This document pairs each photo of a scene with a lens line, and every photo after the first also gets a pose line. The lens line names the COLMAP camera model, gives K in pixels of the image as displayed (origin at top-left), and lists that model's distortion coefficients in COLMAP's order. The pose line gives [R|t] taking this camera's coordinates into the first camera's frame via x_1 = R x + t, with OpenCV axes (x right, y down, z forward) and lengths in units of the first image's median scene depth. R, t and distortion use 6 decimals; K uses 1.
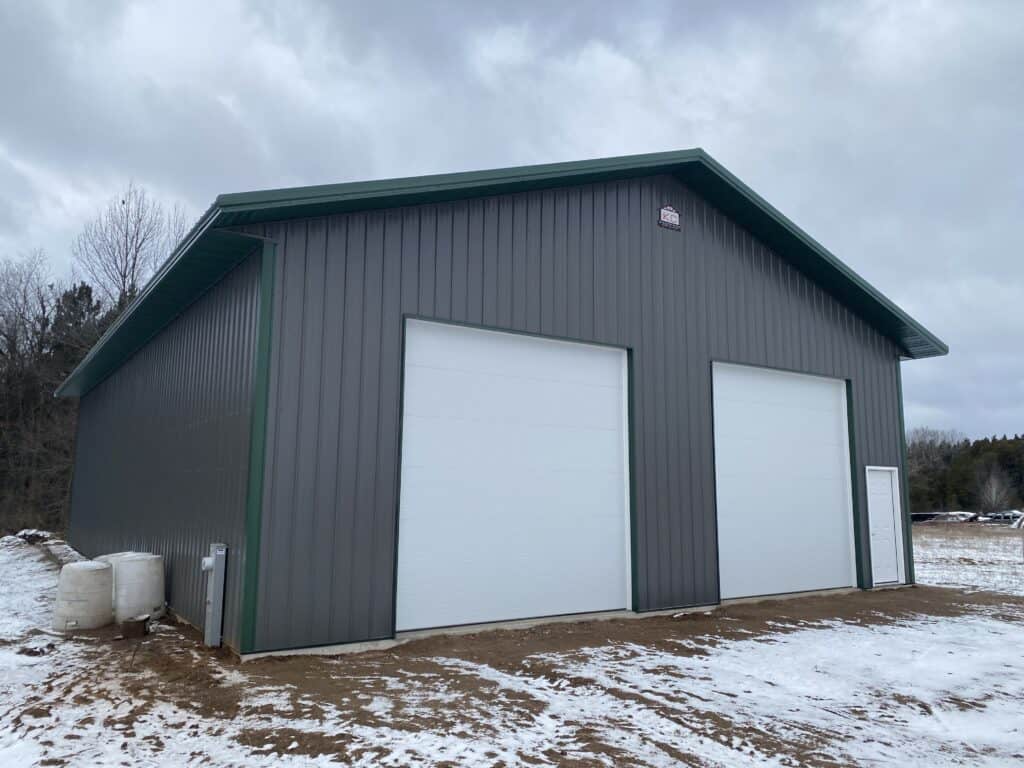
lens RADIAL K [[799.3, 0, 512.0], [0, 799.3, 384.0], [0, 0, 1]] dist [0.052316, -0.063592]
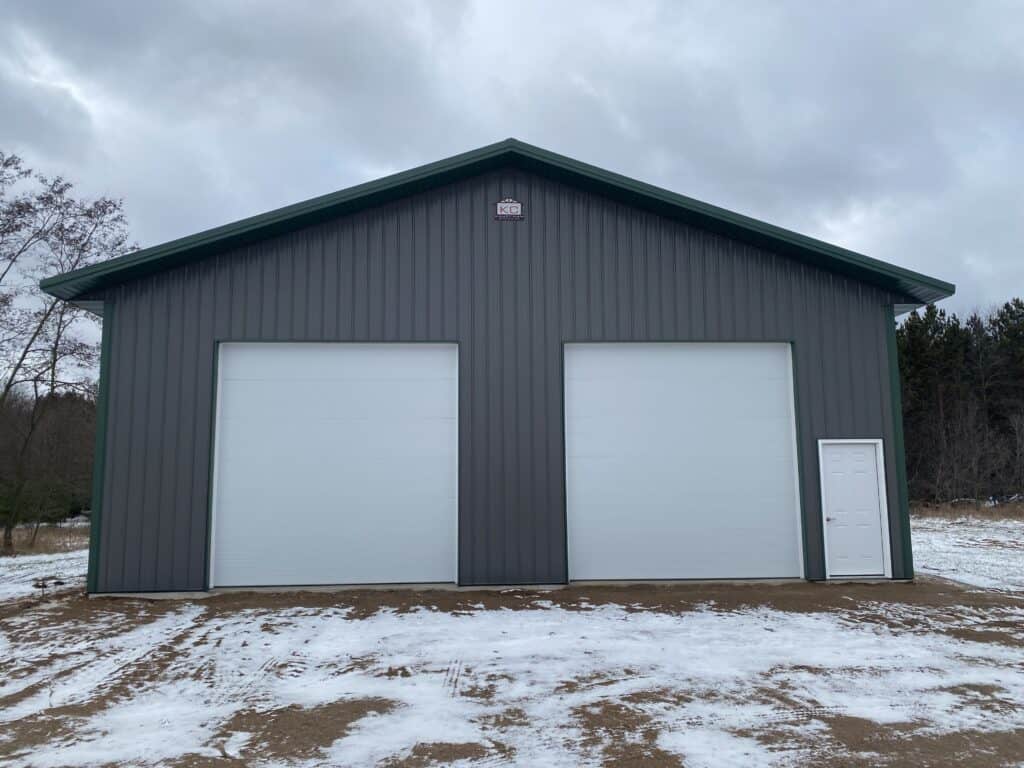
lens RADIAL K [[799.3, 0, 512.0], [0, 799.3, 384.0], [0, 0, 1]] dist [0.052316, -0.063592]
pose [[0.849854, -0.073468, -0.521872, 0.741174], [0.085367, 0.996349, -0.001246, 0.018517], [0.520058, -0.043492, 0.853023, 0.116539]]
